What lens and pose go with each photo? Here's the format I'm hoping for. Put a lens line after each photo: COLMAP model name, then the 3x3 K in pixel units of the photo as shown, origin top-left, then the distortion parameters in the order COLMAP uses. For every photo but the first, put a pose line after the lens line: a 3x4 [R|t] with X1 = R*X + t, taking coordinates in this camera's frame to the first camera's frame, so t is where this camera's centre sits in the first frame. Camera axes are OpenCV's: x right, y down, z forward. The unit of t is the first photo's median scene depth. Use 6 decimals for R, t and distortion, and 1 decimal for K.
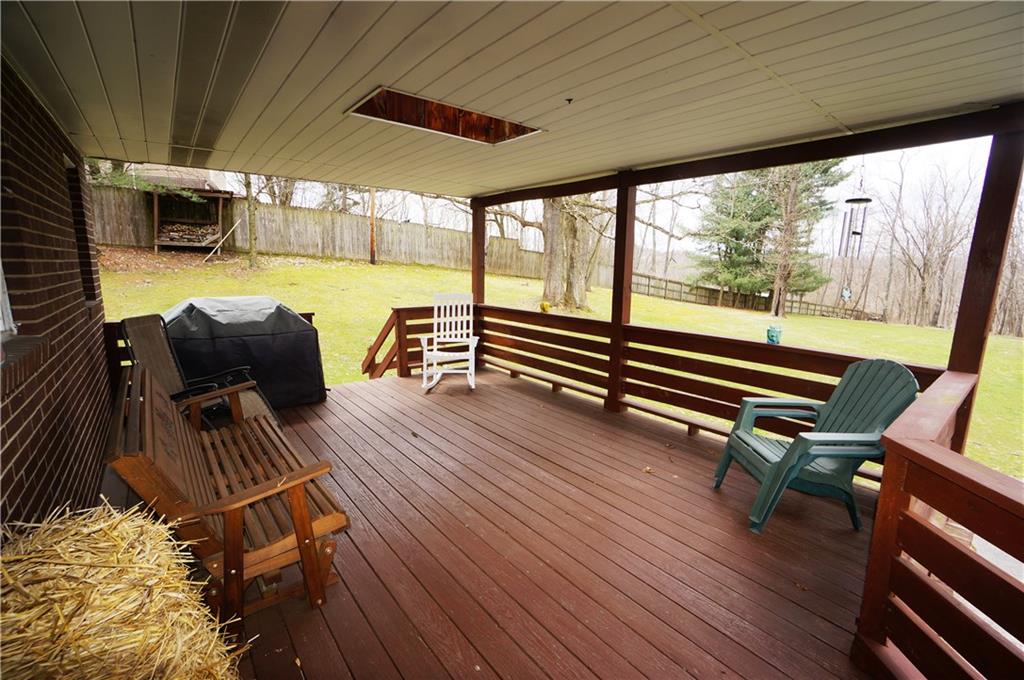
lens RADIAL K [[443.9, 0, 517.3], [0, 443.9, 343.4], [0, 0, 1]] dist [-0.067351, 0.017856]
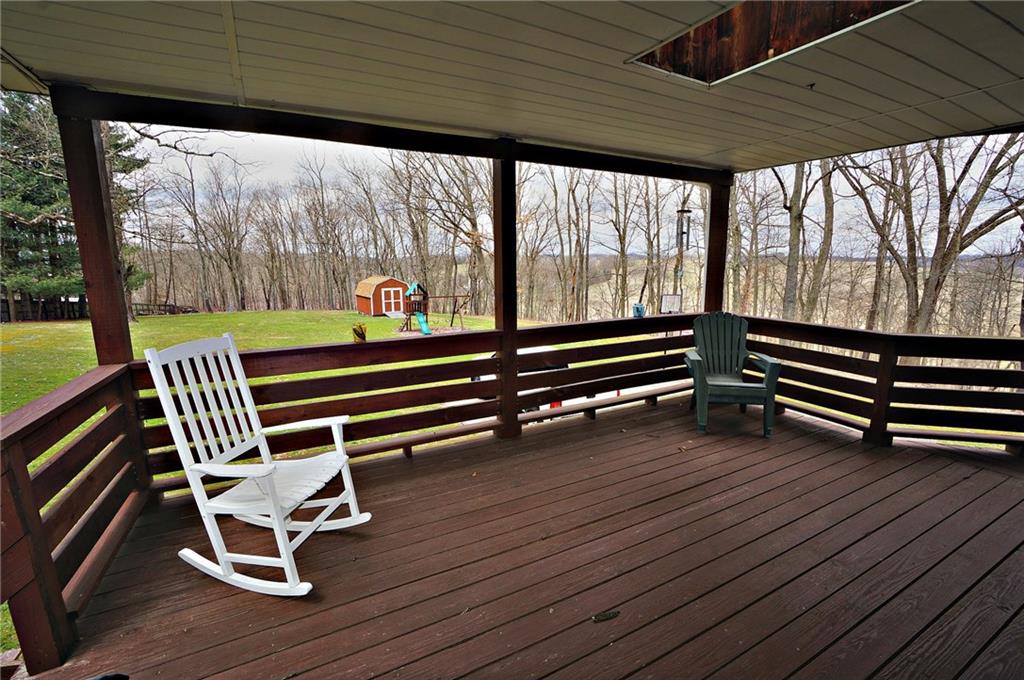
lens RADIAL K [[443.9, 0, 517.3], [0, 443.9, 343.4], [0, 0, 1]] dist [-0.067351, 0.017856]
pose [[0.202003, -0.195986, 0.959575, -0.576502], [0.182525, 0.970141, 0.159721, -0.155271], [-0.962226, 0.142883, 0.231744, 0.842415]]
